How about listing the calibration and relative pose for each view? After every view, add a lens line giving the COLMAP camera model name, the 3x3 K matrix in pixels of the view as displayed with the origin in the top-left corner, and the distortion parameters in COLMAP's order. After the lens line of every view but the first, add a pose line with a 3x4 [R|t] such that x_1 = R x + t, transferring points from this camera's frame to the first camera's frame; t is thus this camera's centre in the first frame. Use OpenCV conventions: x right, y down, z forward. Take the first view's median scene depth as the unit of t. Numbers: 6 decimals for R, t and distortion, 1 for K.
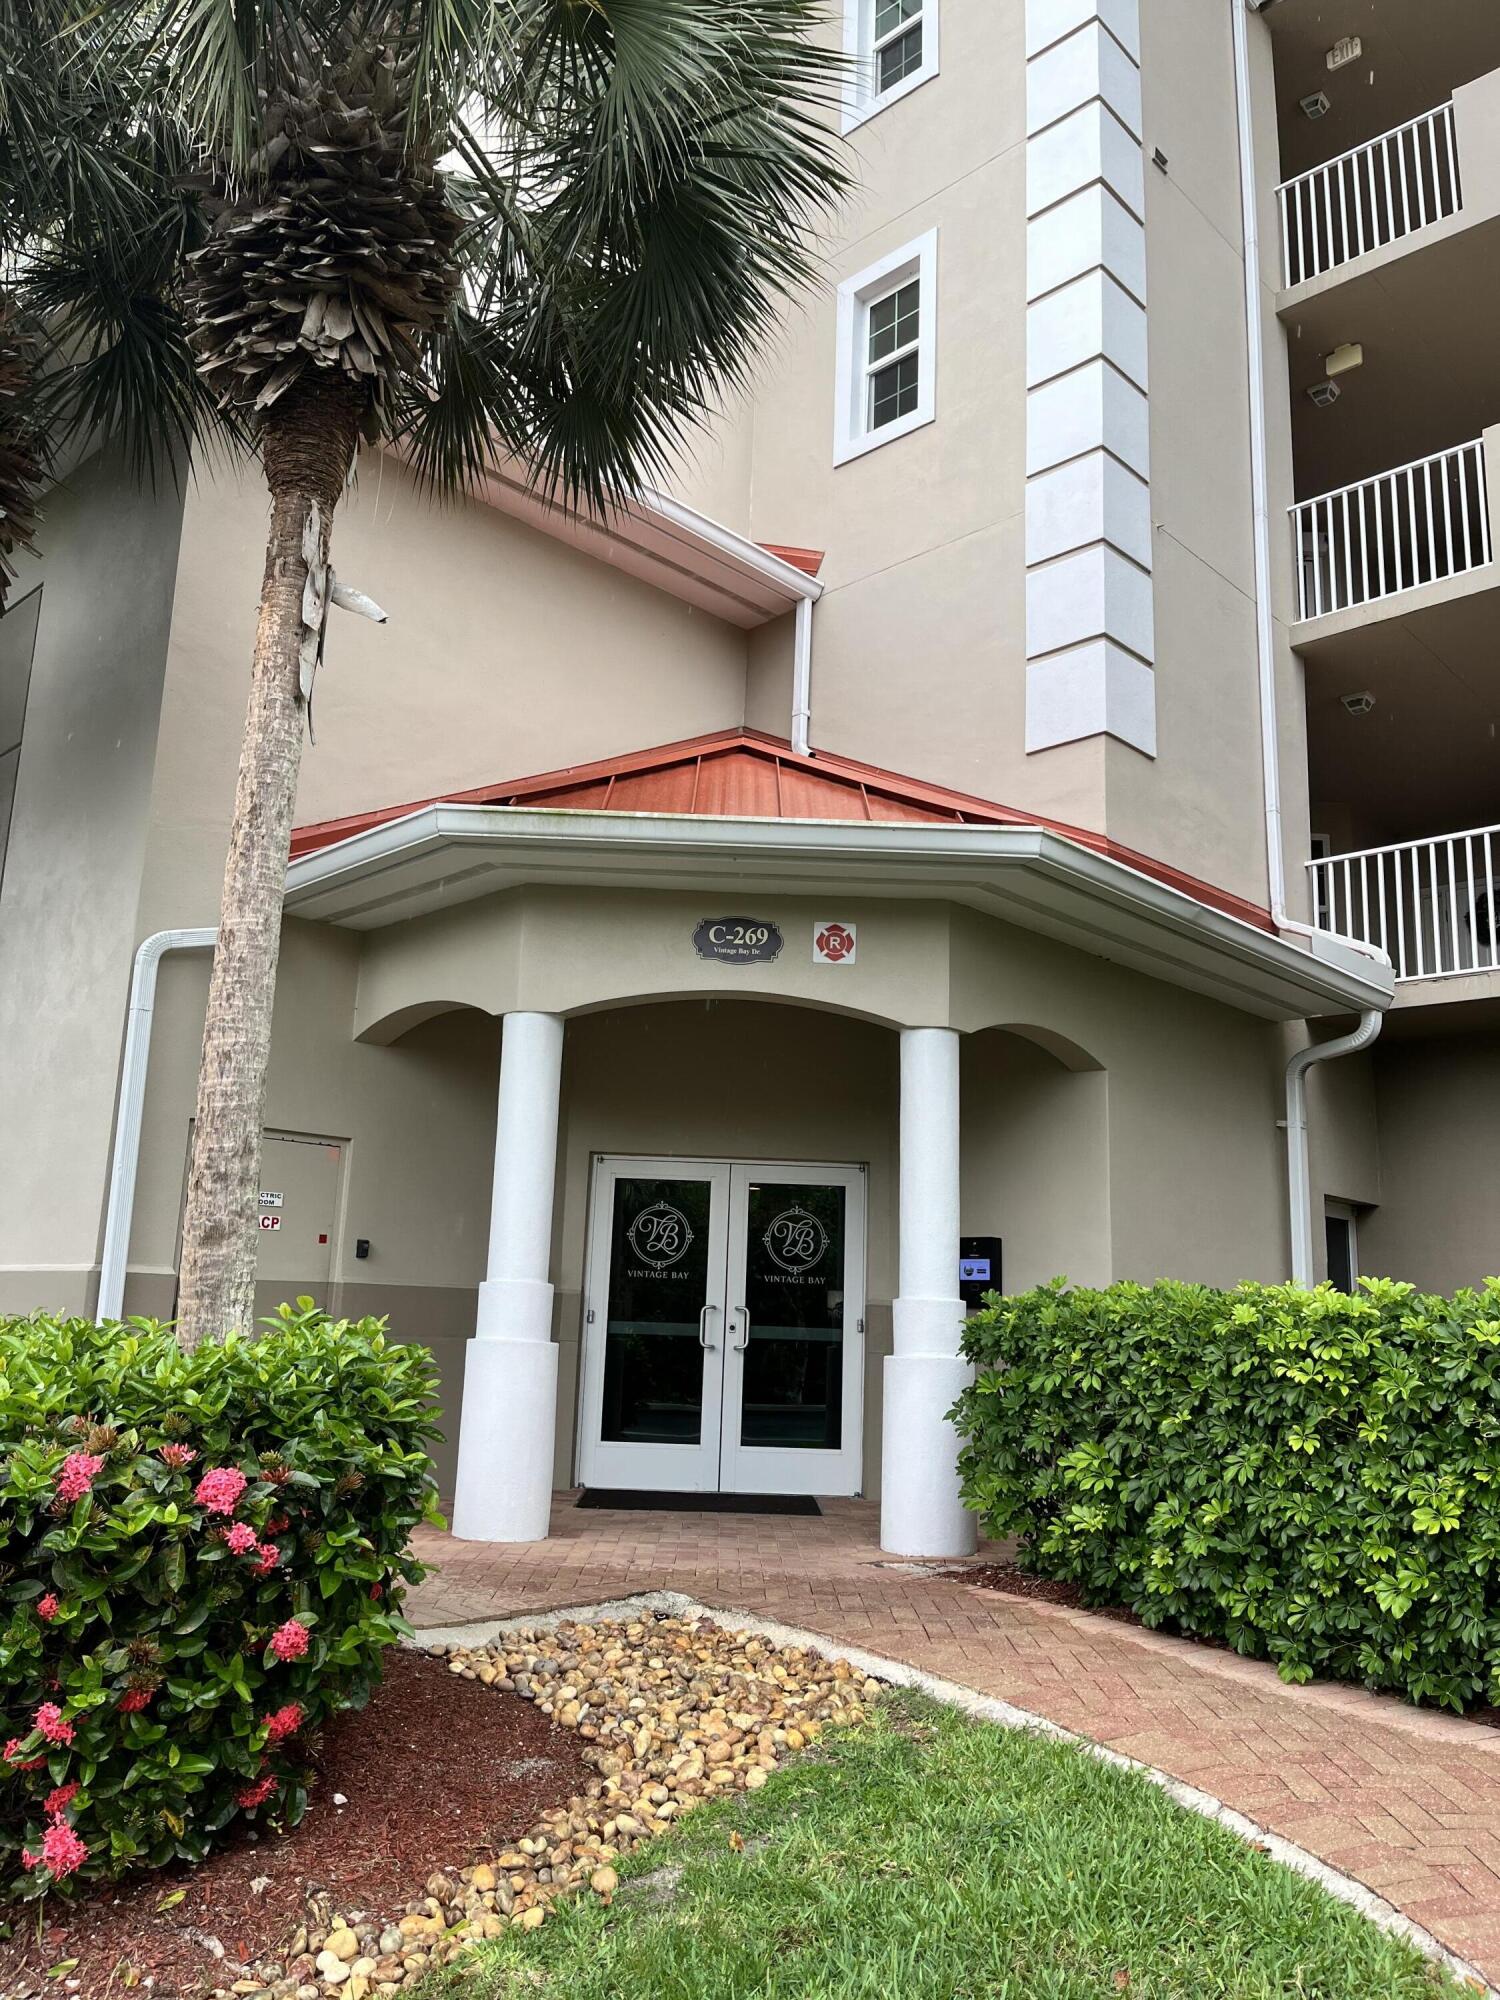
lens RADIAL K [[1513.0, 0, 750.0], [0, 1513.0, 1000.0], [0, 0, 1]] dist [0.052654, -0.000192]
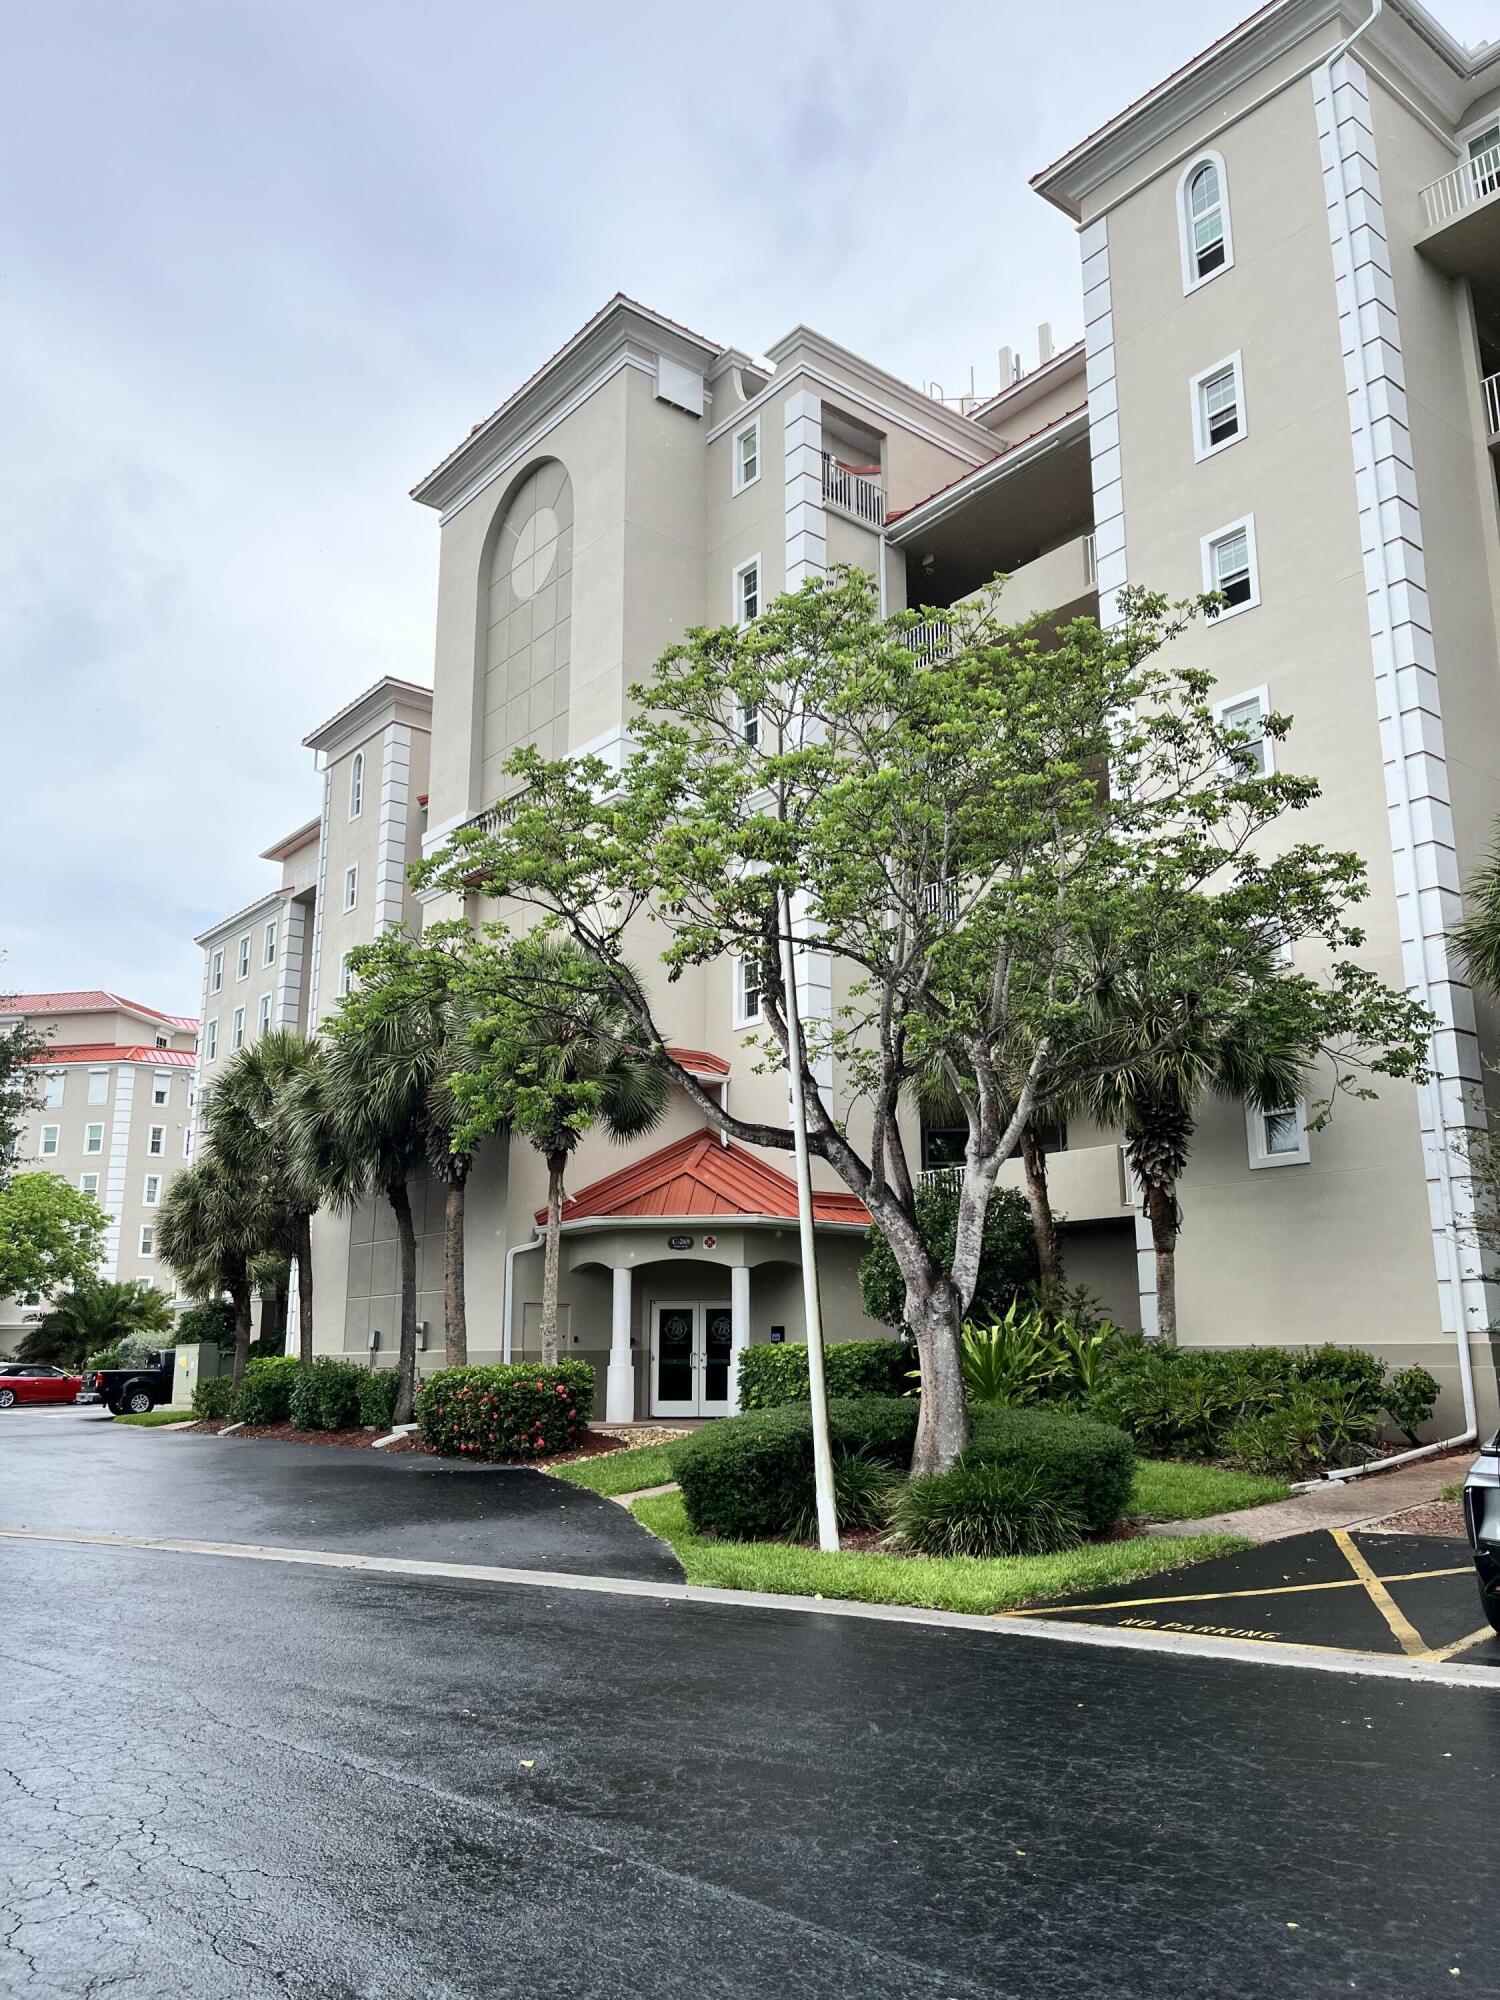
lens RADIAL K [[1513.0, 0, 750.0], [0, 1513.0, 1000.0], [0, 0, 1]] dist [0.052654, -0.000192]
pose [[0.992162, -0.060593, -0.109283, 0.518807], [0.057905, 0.997940, -0.027611, -0.453735], [0.110731, 0.021066, 0.993627, -2.220687]]
